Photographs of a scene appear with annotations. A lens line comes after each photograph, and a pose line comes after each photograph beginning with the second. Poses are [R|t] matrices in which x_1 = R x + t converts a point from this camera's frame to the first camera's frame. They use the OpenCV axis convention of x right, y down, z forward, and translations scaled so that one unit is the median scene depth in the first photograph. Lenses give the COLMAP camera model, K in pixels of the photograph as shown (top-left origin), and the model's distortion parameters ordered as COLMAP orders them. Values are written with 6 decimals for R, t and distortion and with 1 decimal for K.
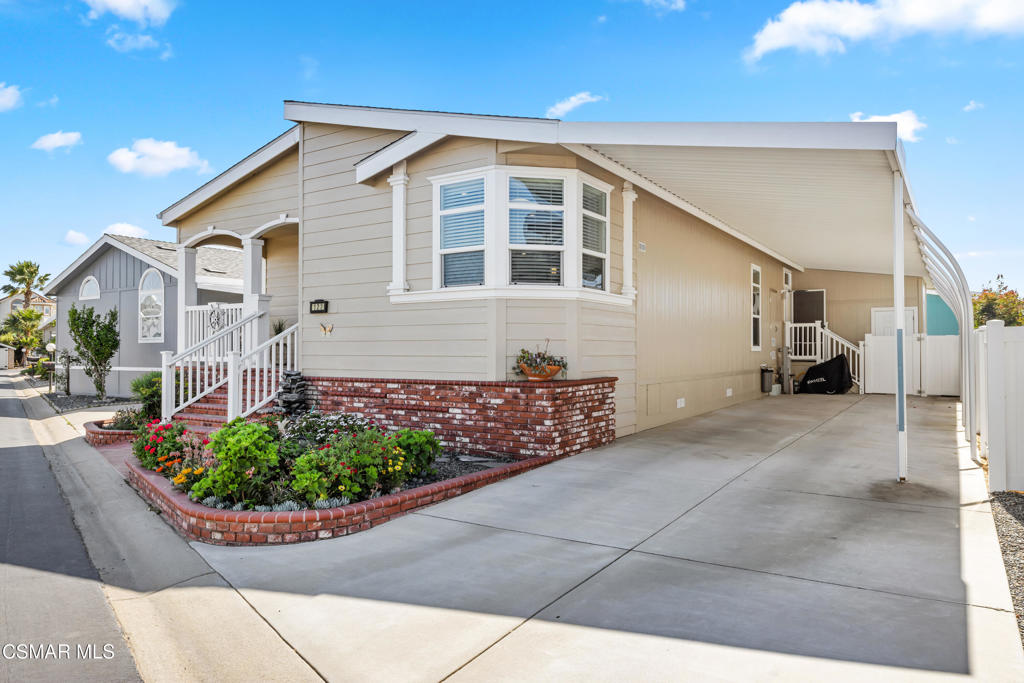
lens RADIAL K [[700.0, 0, 503.2], [0, 700.0, 337.5], [0, 0, 1]] dist [-0.003139, -0.002027]
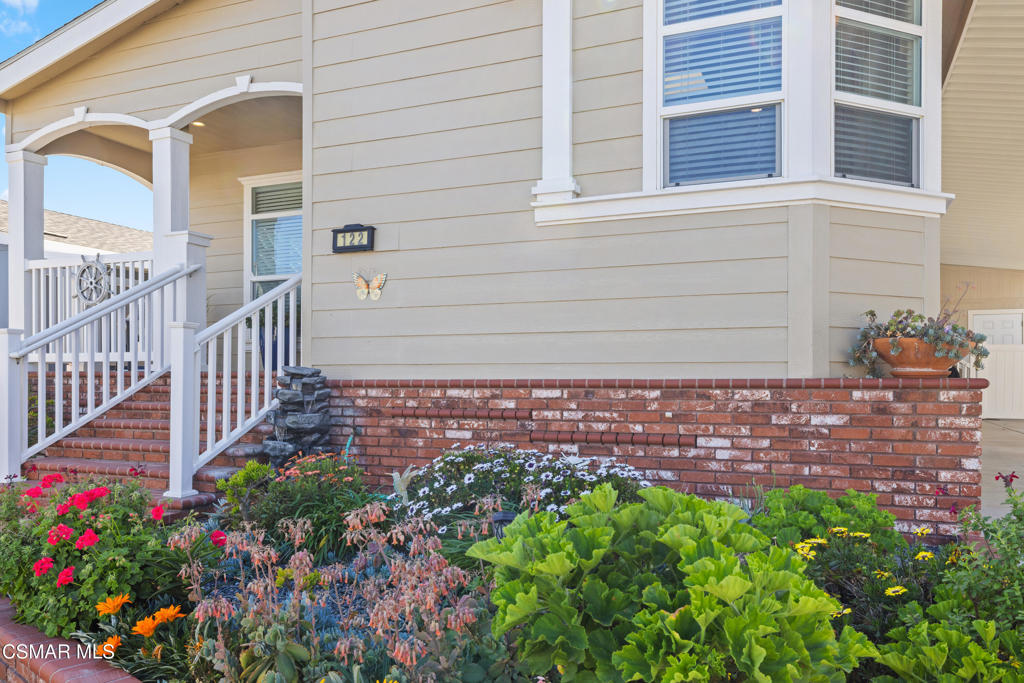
lens RADIAL K [[786.7, 0, 517.7], [0, 786.7, 386.9], [0, 0, 1]] dist [-0.002591, 0.003203]
pose [[0.981401, 0.001991, 0.191957, -0.283658], [-0.006235, 0.999749, 0.021509, 0.053188], [-0.191866, -0.022306, 0.981168, 0.475023]]
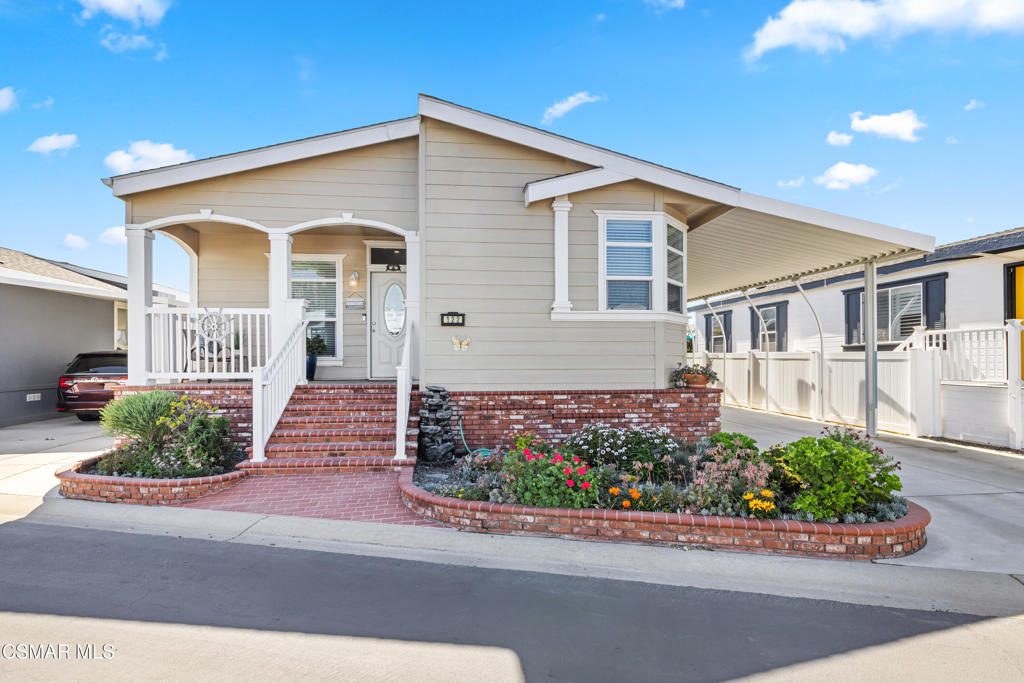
lens RADIAL K [[528.1, 0, 498.2], [0, 528.1, 356.3], [0, 0, 1]] dist [-0.004925, 0.000920]
pose [[0.764982, 0.002075, 0.644048, -0.761255], [-0.010404, 0.999904, 0.009136, -0.000266], [-0.643967, -0.013690, 0.764931, 0.442773]]
